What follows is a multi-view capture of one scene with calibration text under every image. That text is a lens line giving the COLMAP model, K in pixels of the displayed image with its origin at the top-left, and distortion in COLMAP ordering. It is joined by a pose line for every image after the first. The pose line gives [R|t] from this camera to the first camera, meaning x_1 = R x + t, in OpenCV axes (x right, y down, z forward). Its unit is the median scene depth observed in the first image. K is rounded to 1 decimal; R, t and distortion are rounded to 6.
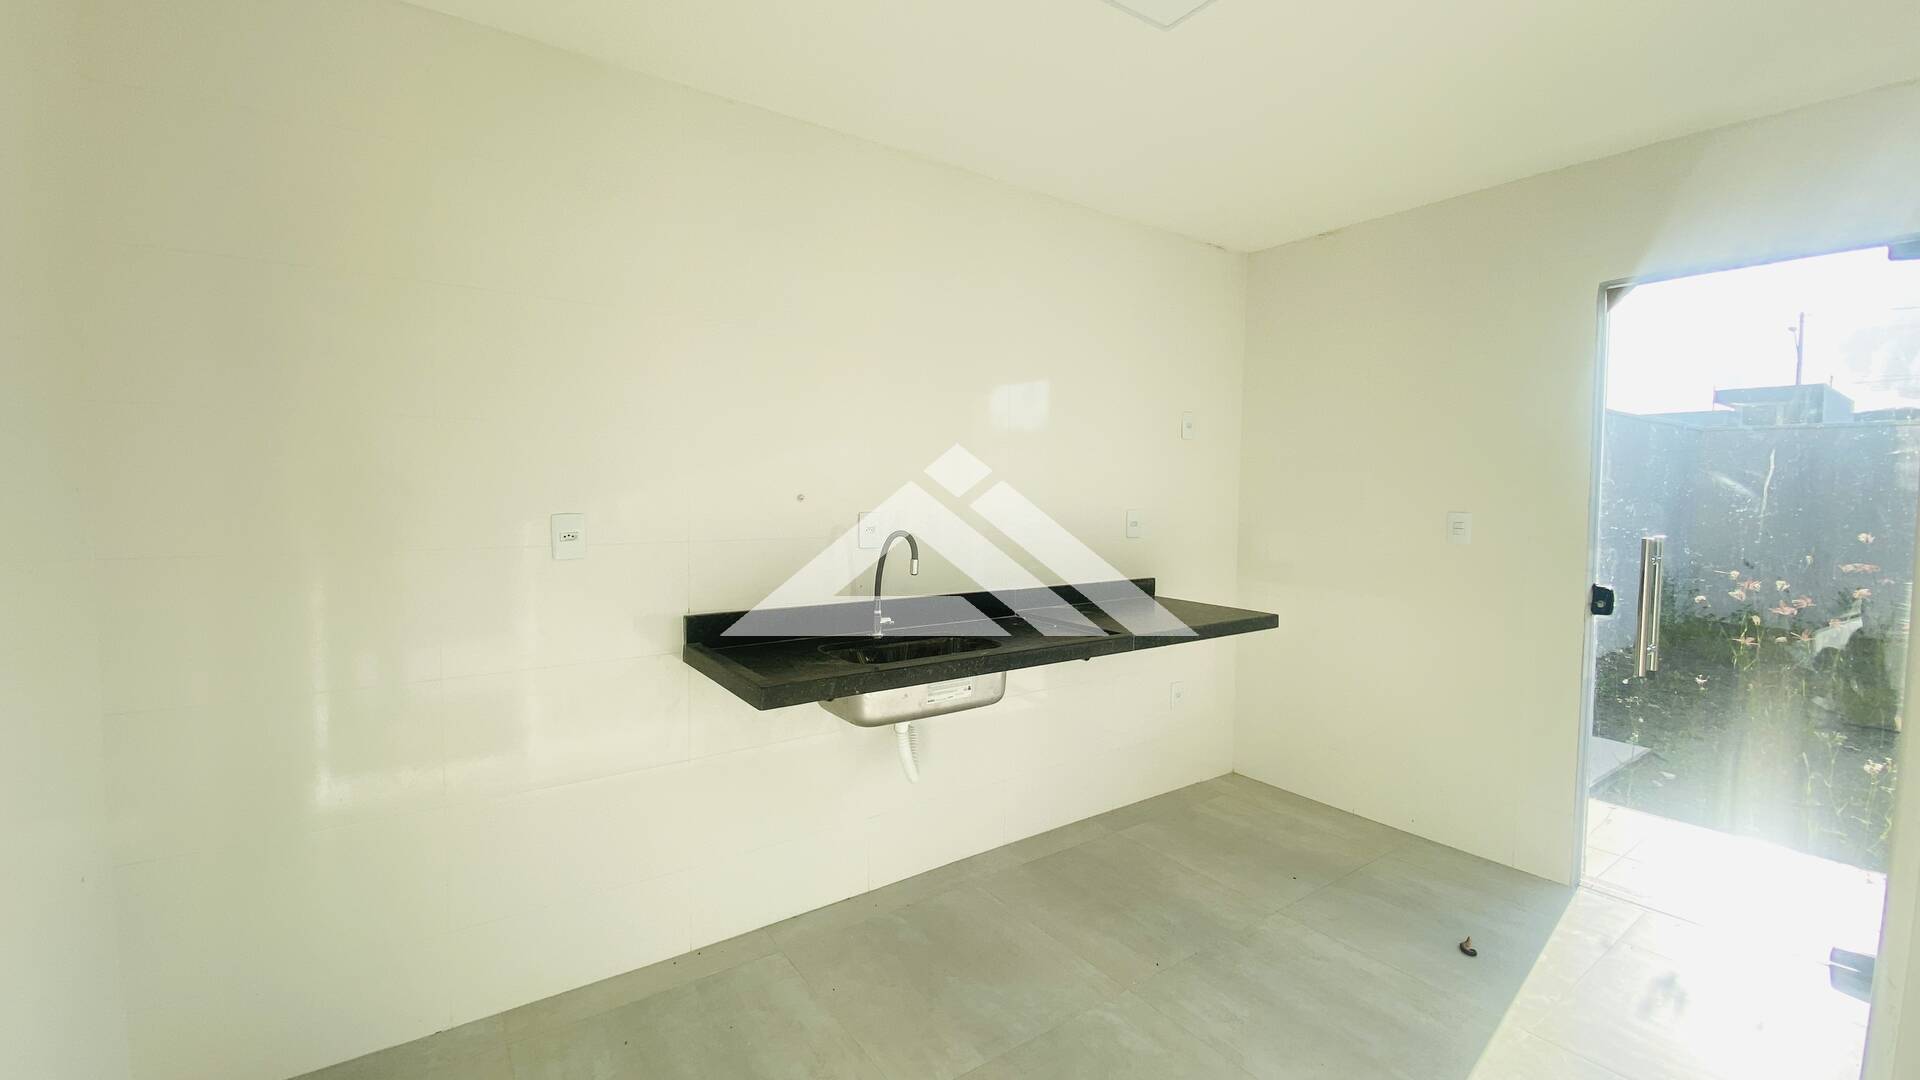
lens RADIAL K [[784.1, 0, 968.7], [0, 784.1, 537.0], [0, 0, 1]] dist [0.012833, -0.014902]
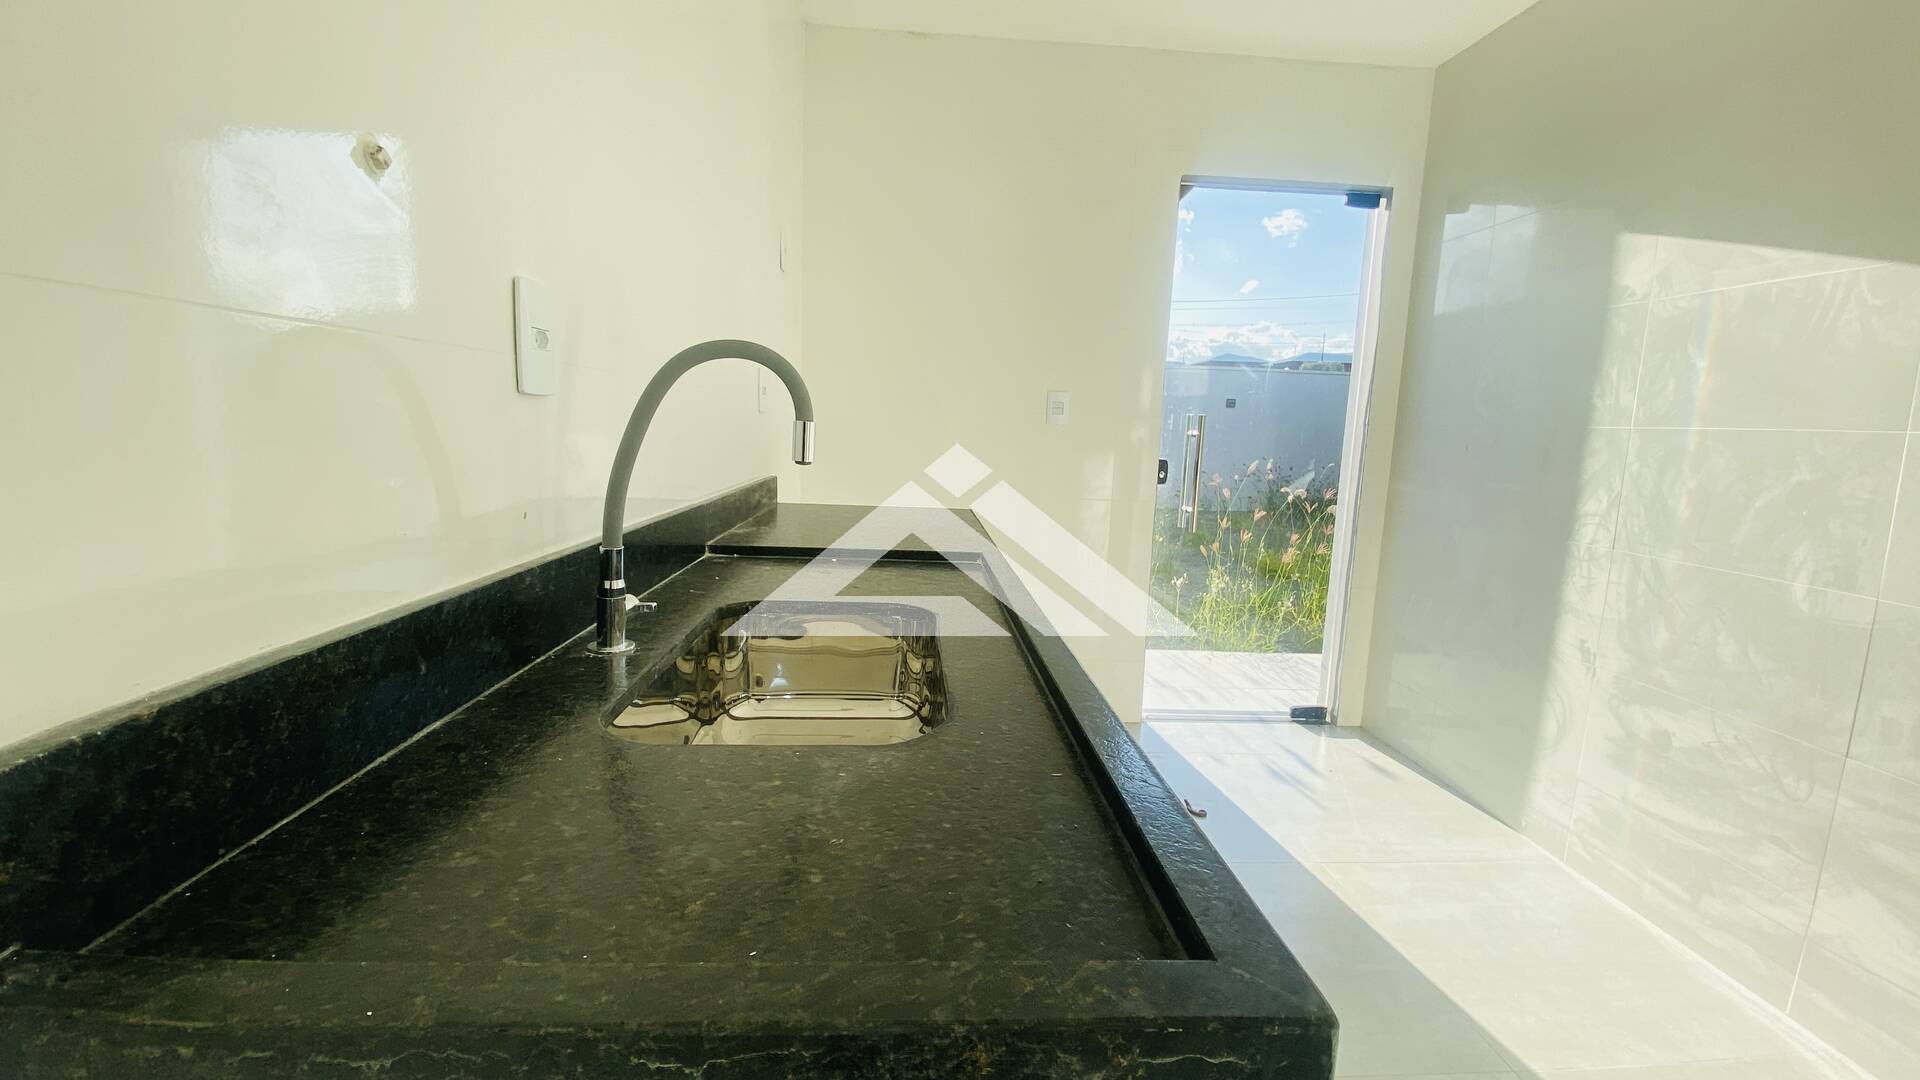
lens RADIAL K [[784.1, 0, 968.7], [0, 784.1, 537.0], [0, 0, 1]] dist [0.012833, -0.014902]
pose [[0.559312, -0.114506, 0.821010, -0.322494], [0.016246, 0.991738, 0.127250, 0.029882], [-0.828798, -0.057835, 0.556551, 0.664462]]
